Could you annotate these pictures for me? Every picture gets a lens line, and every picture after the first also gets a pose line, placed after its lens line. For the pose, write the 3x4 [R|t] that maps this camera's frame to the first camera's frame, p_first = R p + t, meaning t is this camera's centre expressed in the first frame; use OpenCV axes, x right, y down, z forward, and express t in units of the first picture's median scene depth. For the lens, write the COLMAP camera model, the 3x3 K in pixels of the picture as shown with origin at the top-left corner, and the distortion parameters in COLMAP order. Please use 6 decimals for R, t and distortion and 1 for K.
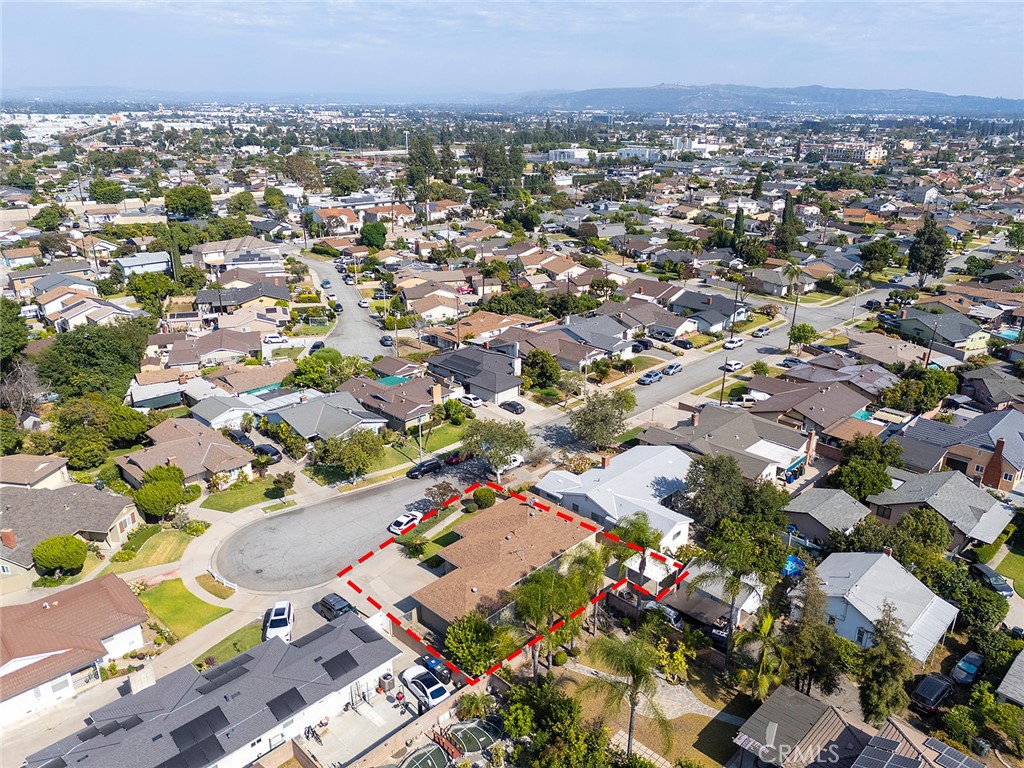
lens RADIAL K [[743.4, 0, 519.4], [0, 743.4, 389.2], [0, 0, 1]] dist [0.090498, -0.099679]
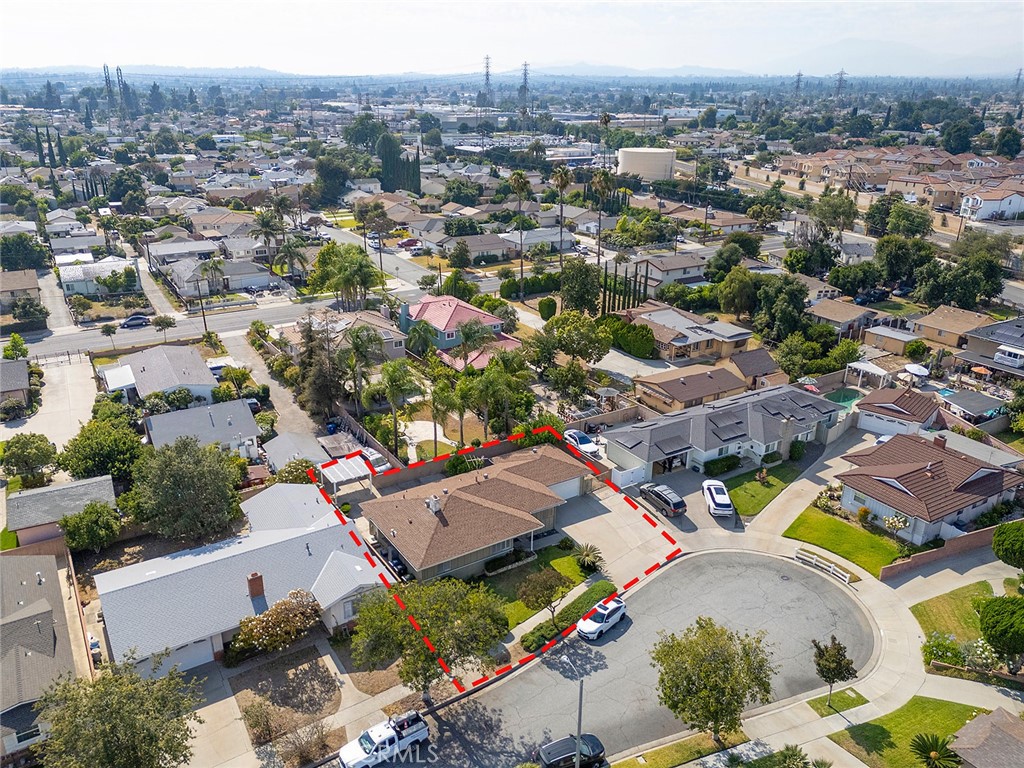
lens RADIAL K [[743.4, 0, 519.4], [0, 743.4, 389.2], [0, 0, 1]] dist [0.090498, -0.099679]
pose [[-0.976064, -0.092600, 0.196784, -0.151968], [0.064676, 0.740302, 0.669156, -0.325183], [-0.207644, 0.665867, -0.716593, 1.077069]]
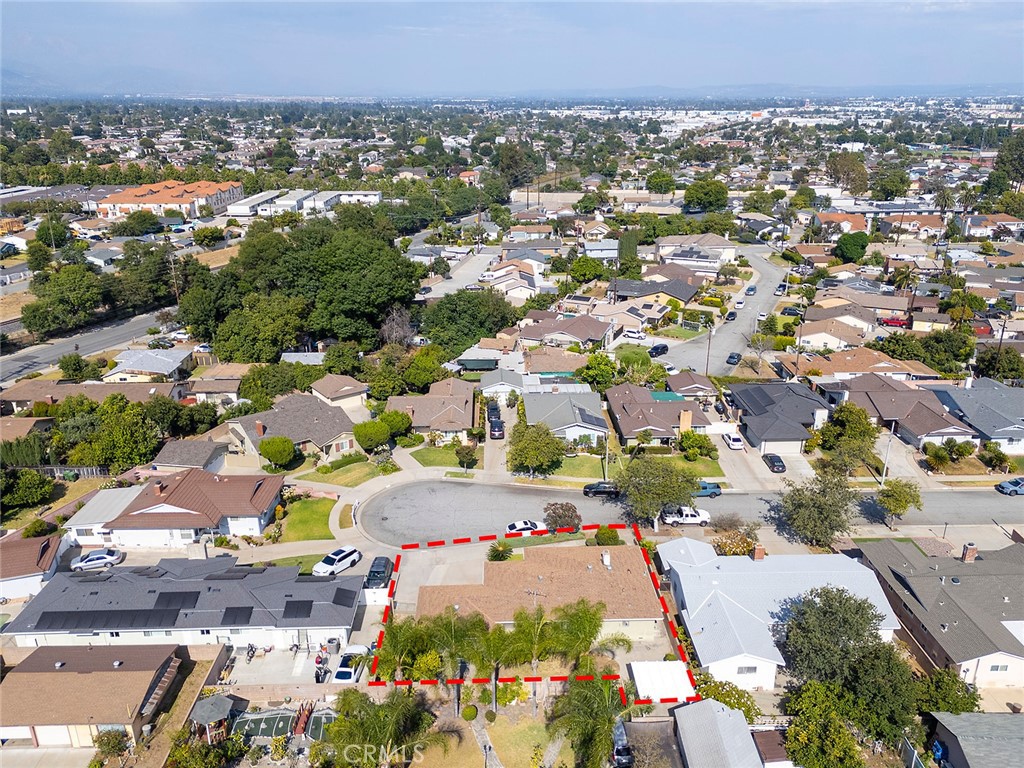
lens RADIAL K [[762.7, 0, 512.0], [0, 762.7, 384.0], [0, 0, 1]] dist [0.097886, -0.126791]
pose [[0.718700, 0.233528, -0.654932, 0.356866], [-0.239145, 0.967469, 0.082540, -0.067507], [0.652902, 0.097302, 0.751167, 0.172845]]
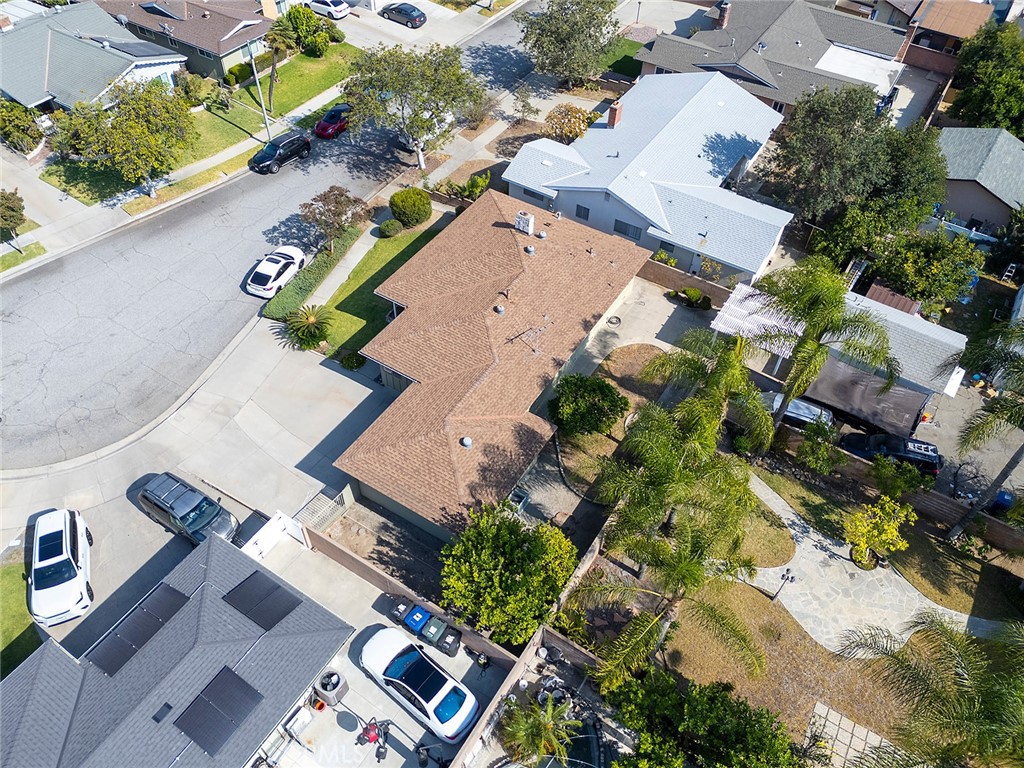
lens RADIAL K [[743.4, 0, 519.4], [0, 743.4, 389.2], [0, 0, 1]] dist [0.090498, -0.099679]
pose [[0.977473, -0.144551, 0.153787, -0.060096], [0.054654, 0.877153, 0.477091, 0.004104], [-0.203859, -0.457939, 0.865294, 0.366831]]
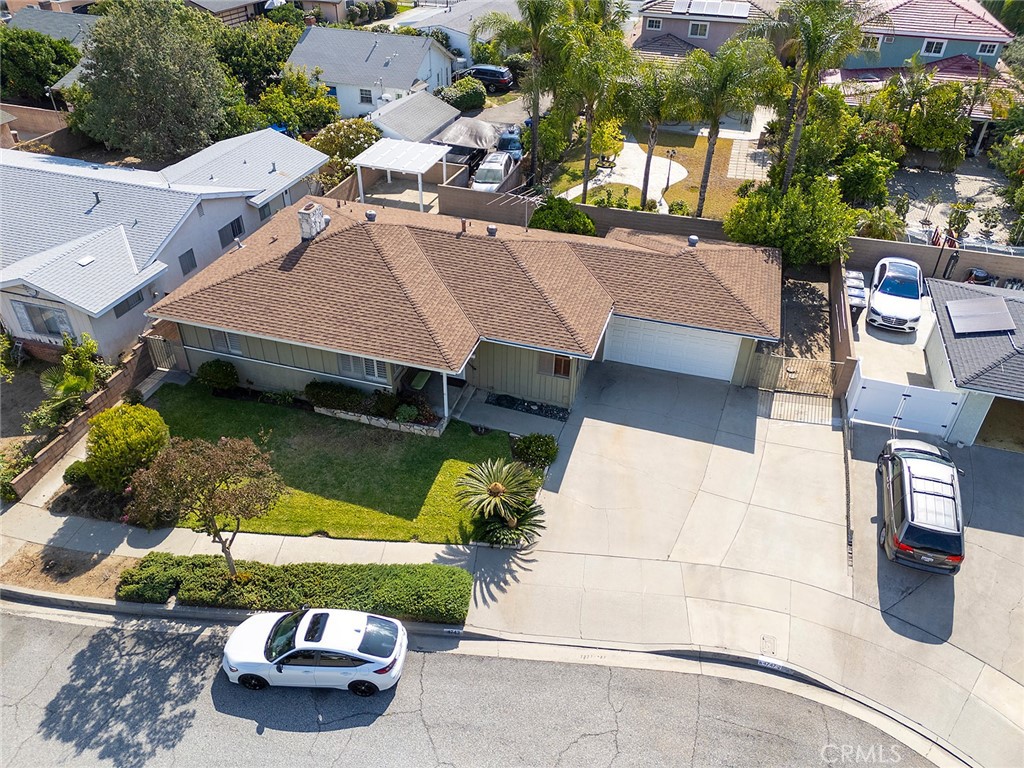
lens RADIAL K [[762.7, 0, 512.0], [0, 762.7, 384.0], [0, 0, 1]] dist [0.097886, -0.126791]
pose [[-0.462262, -0.520727, 0.717745, -0.239915], [0.301715, 0.668759, 0.679507, -0.009566], [-0.833836, 0.530665, -0.152030, 0.755331]]
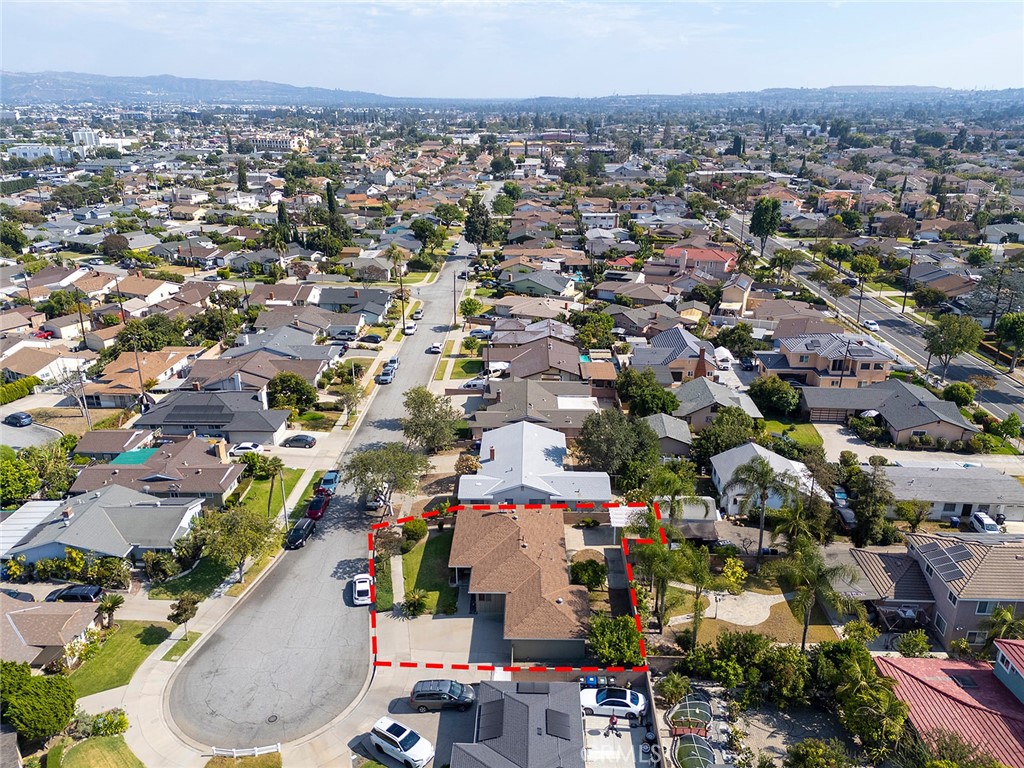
lens RADIAL K [[743.4, 0, 519.4], [0, 743.4, 389.2], [0, 0, 1]] dist [0.090498, -0.099679]
pose [[0.730872, -0.253328, 0.633760, -0.403423], [0.247118, 0.963784, 0.100262, -0.066841], [-0.636207, 0.083334, 0.767005, 0.167835]]
